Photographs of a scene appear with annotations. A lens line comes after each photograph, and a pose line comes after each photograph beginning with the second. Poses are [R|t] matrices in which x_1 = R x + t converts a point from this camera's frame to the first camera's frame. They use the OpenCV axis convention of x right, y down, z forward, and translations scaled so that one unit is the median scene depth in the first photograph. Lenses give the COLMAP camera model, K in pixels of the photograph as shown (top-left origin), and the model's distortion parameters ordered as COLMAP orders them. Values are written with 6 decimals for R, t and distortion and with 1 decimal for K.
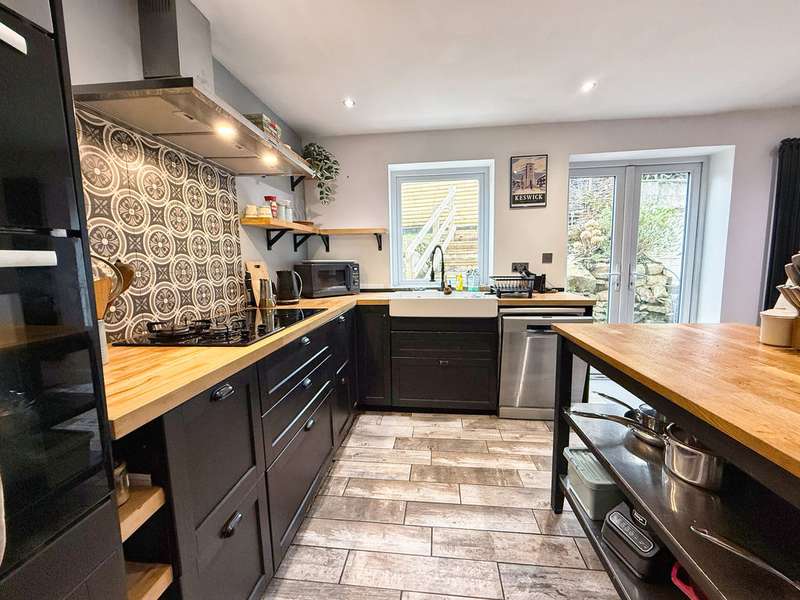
lens RADIAL K [[334.1, 0, 394.9], [0, 334.1, 298.4], [0, 0, 1]] dist [0.000011, 0.000130]
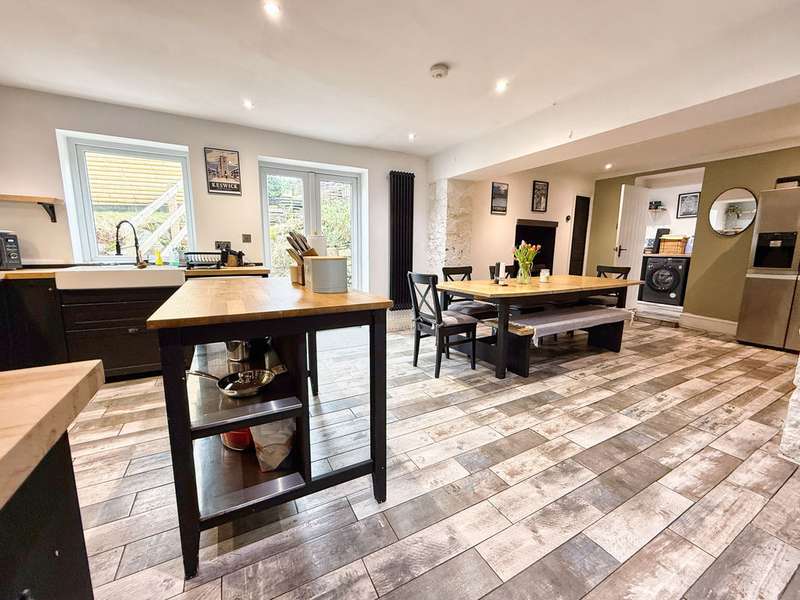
lens RADIAL K [[325.6, 0, 396.5], [0, 325.6, 299.0], [0, 0, 1]] dist [0.000949, 0.000090]
pose [[0.819930, -0.061171, 0.569186, 0.219128], [0.038372, 0.997911, 0.051971, 0.060303], [-0.571176, -0.020772, 0.820565, -0.295571]]
